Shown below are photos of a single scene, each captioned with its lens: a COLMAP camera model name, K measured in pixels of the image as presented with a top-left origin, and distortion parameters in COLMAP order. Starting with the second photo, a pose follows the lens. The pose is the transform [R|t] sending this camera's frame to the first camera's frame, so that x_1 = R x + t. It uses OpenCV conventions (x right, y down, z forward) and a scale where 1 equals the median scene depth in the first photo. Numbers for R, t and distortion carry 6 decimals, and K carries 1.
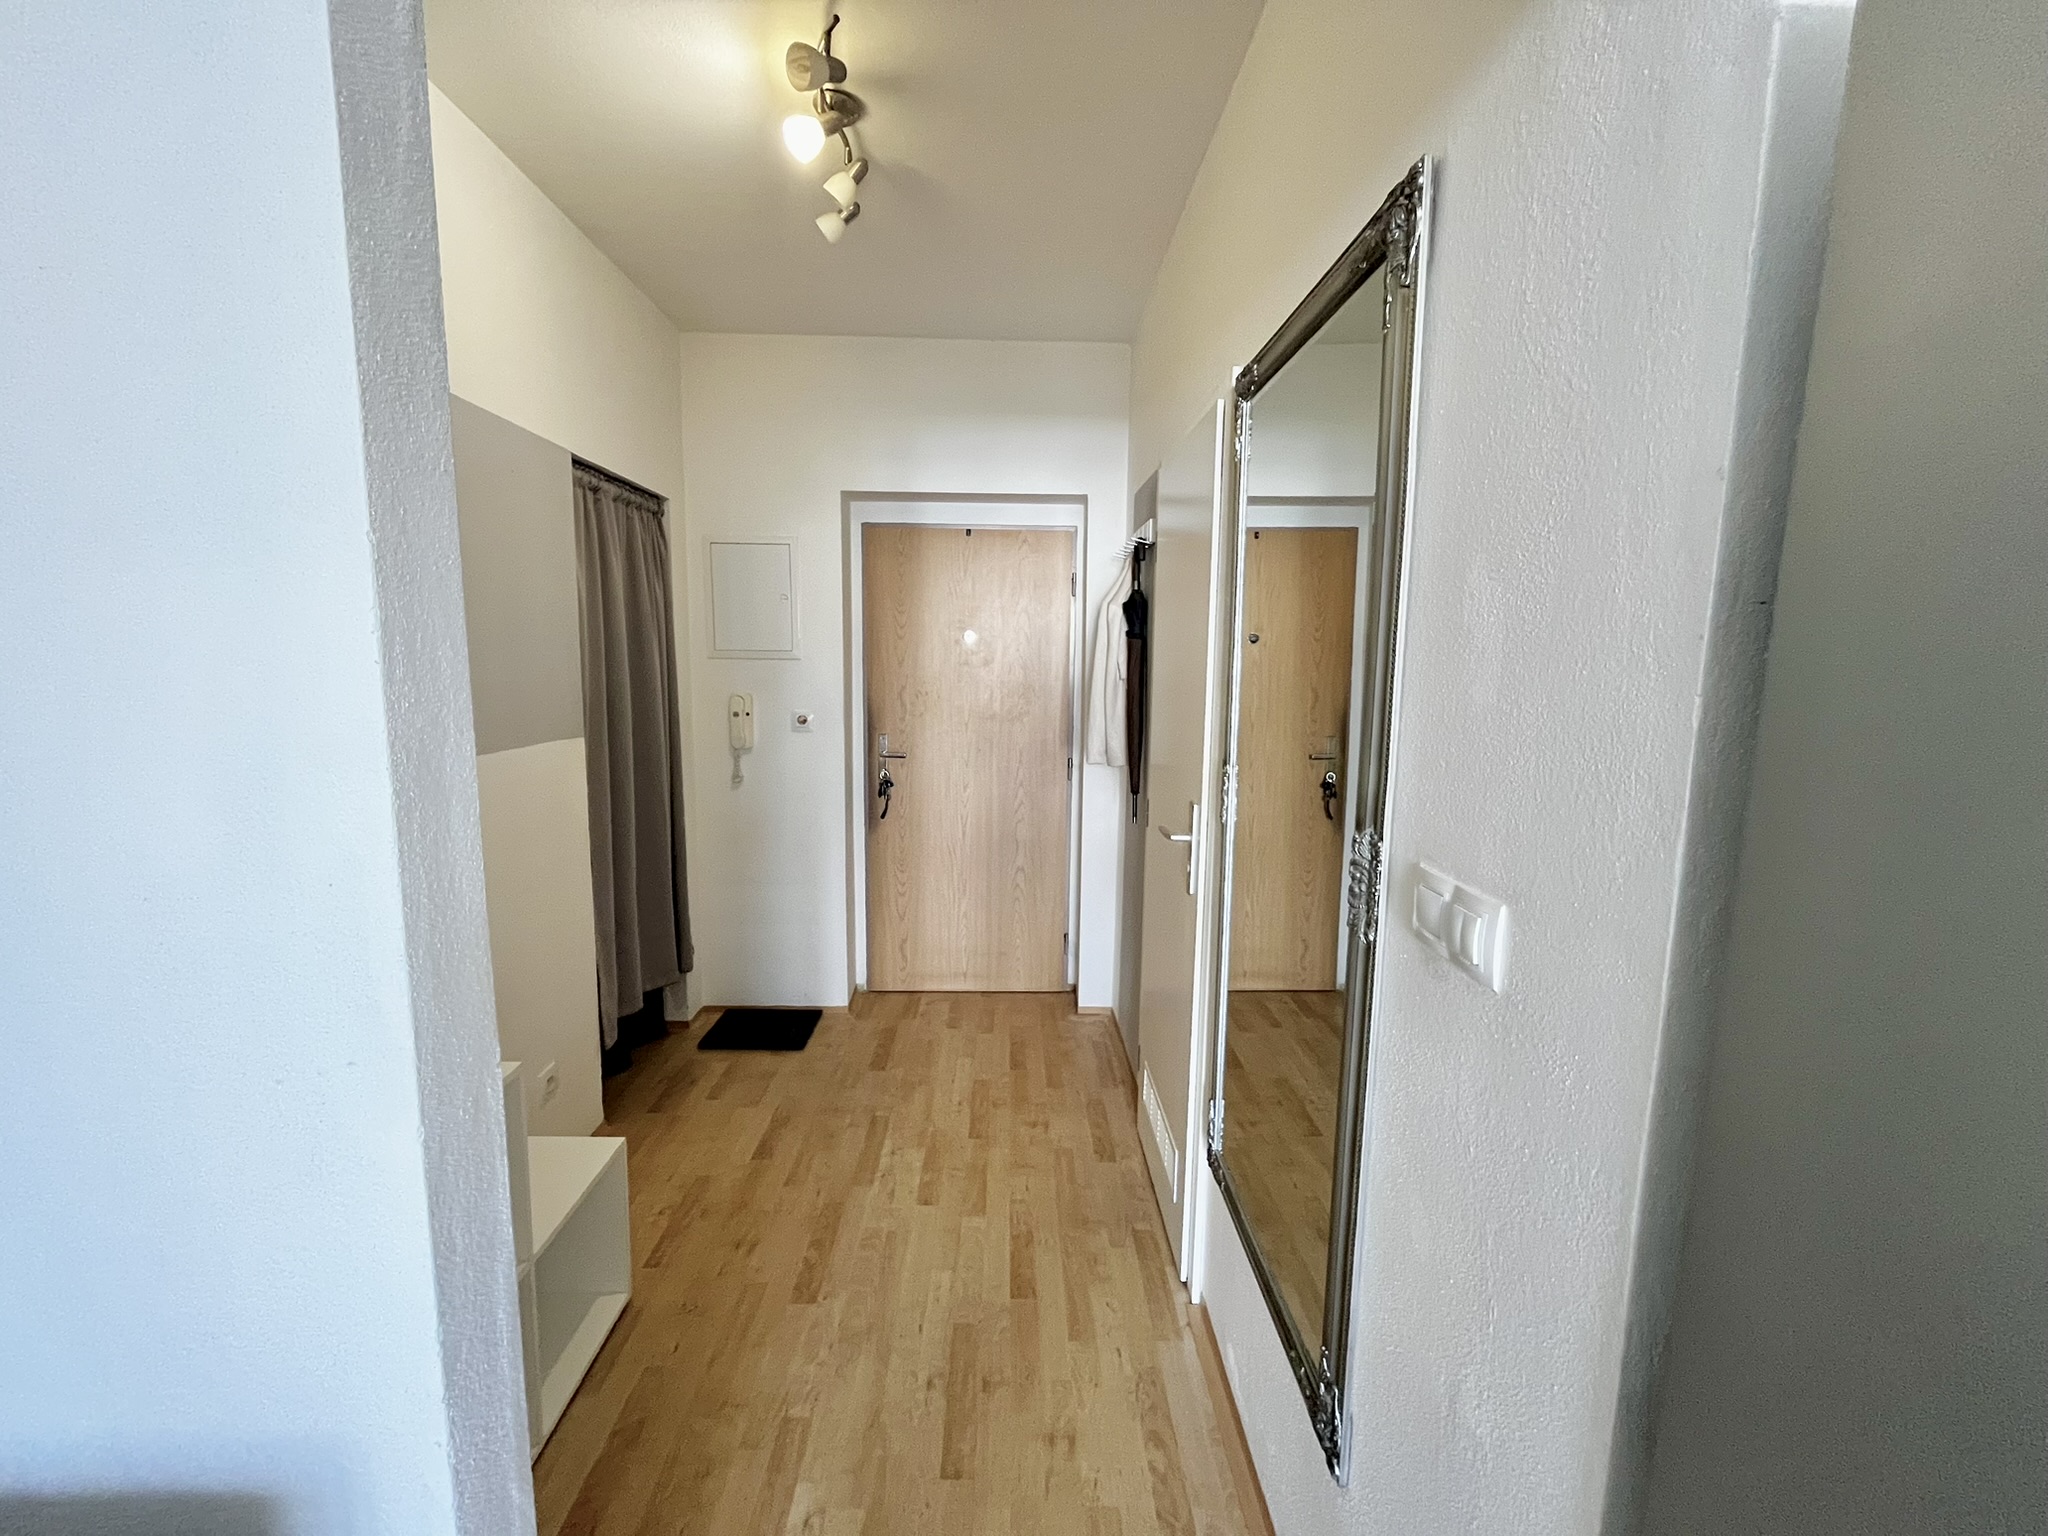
lens RADIAL K [[828.1, 0, 1031.0], [0, 828.1, 765.9], [0, 0, 1]] dist [-0.002937, -0.000089]
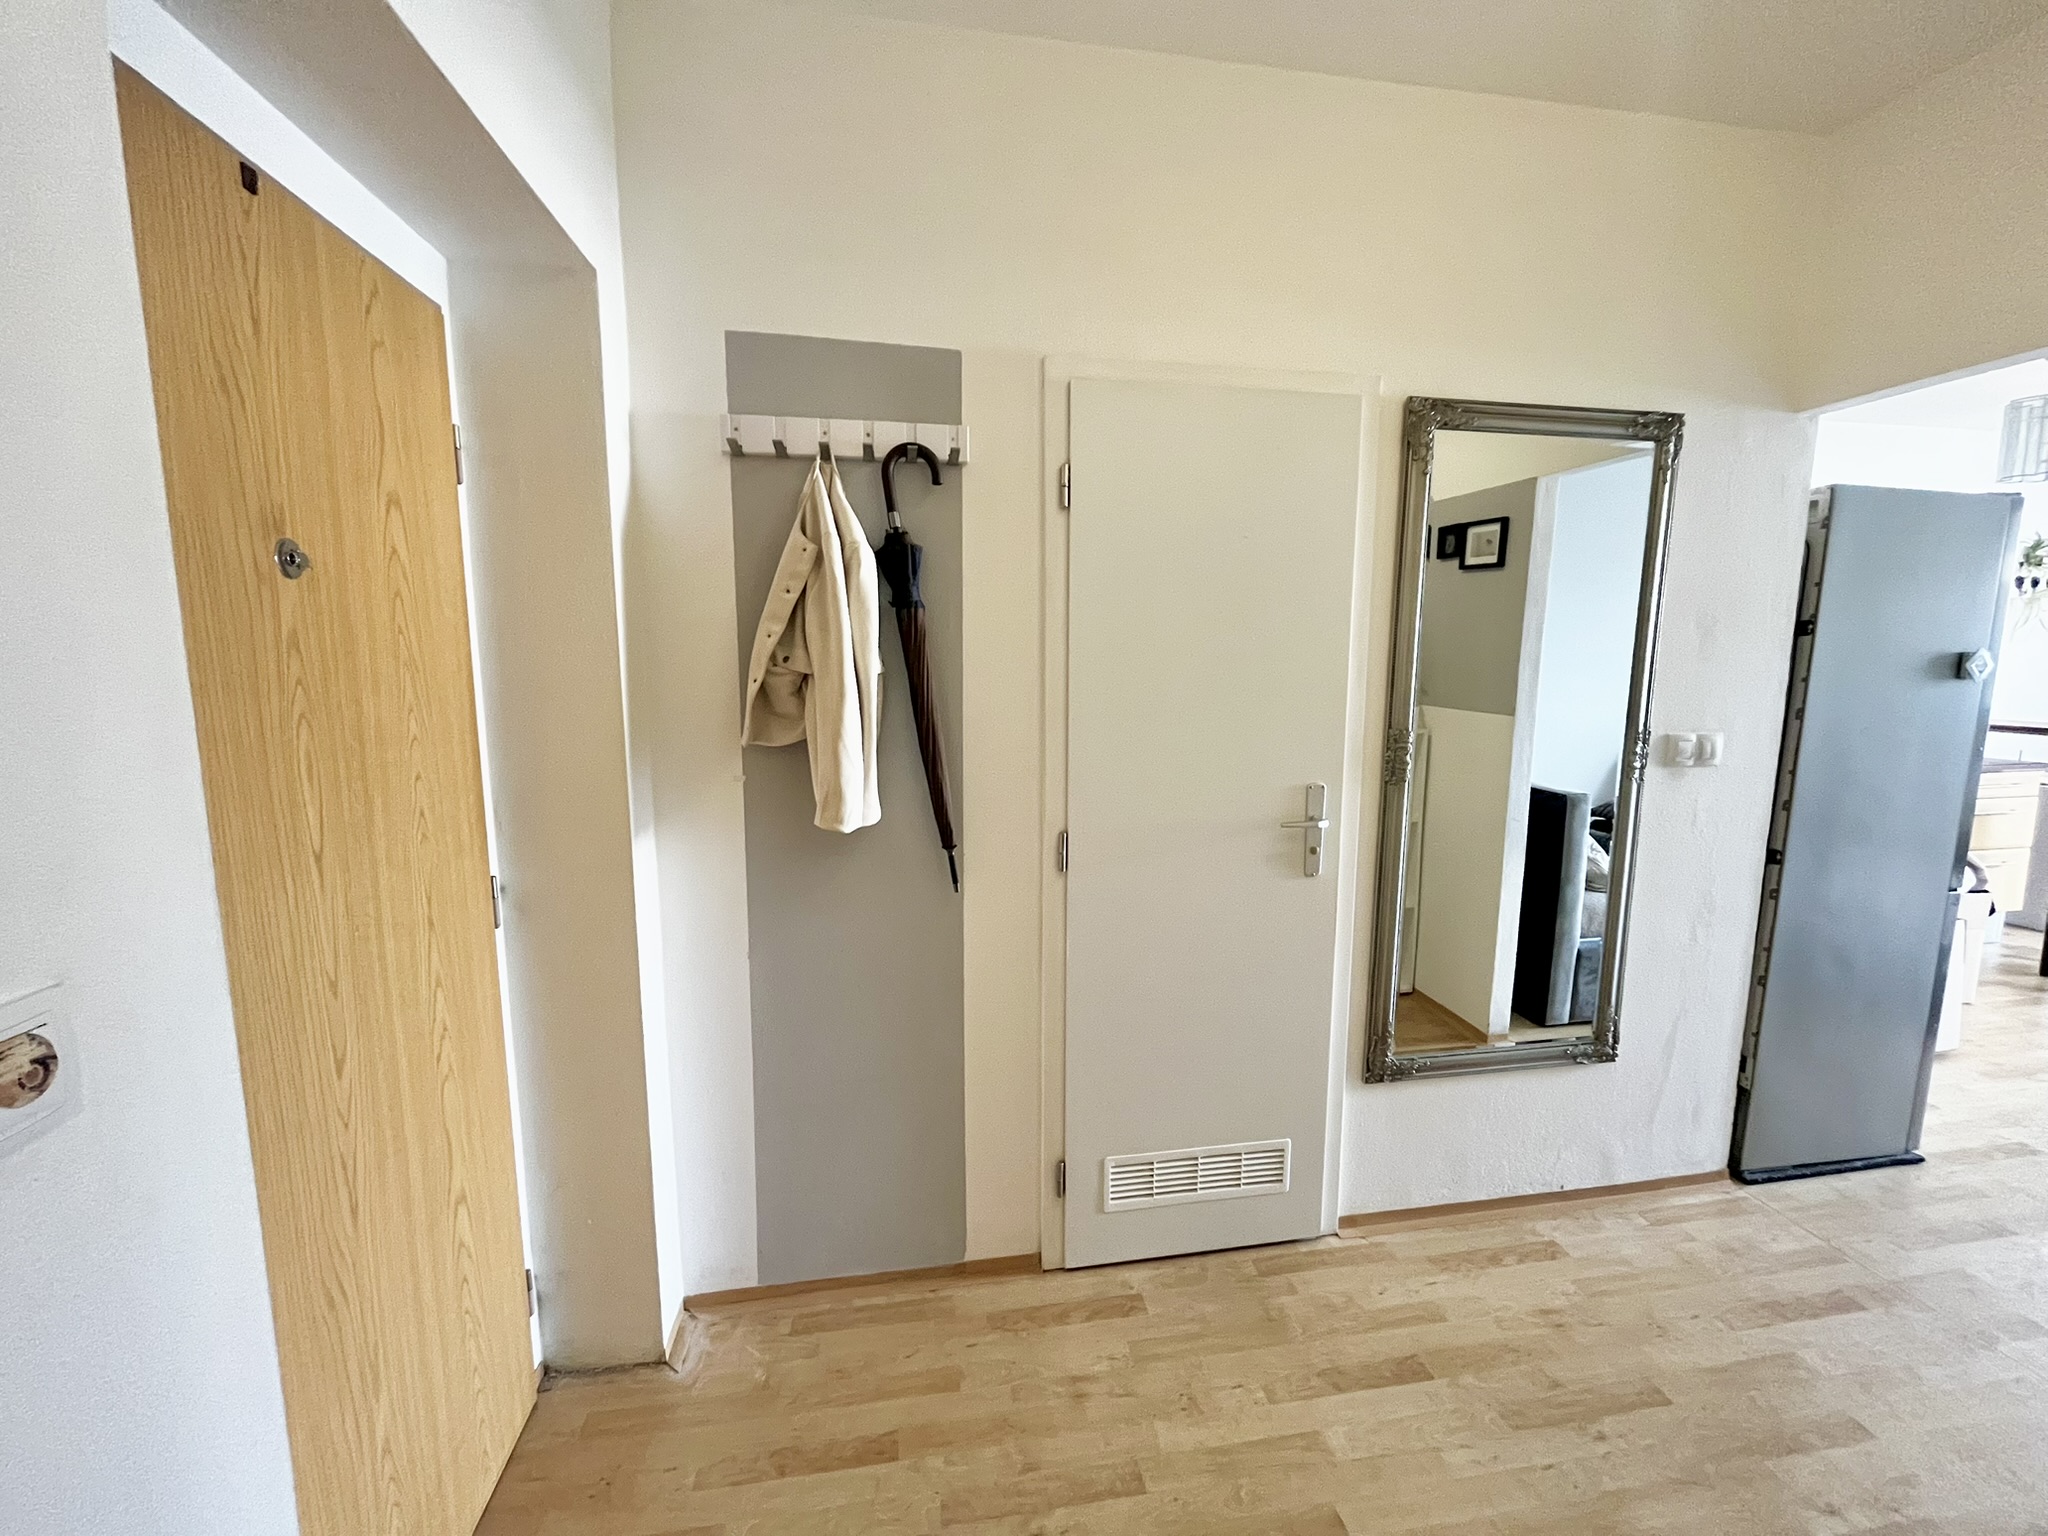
lens RADIAL K [[828.1, 0, 1030.4], [0, 828.1, 763.2], [0, 0, 1]] dist [-0.002937, -0.000089]
pose [[-0.138553, -0.143202, 0.979947, -0.613967], [0.124234, 0.979161, 0.160653, -0.154795], [-0.982532, 0.144001, -0.117875, 1.209192]]
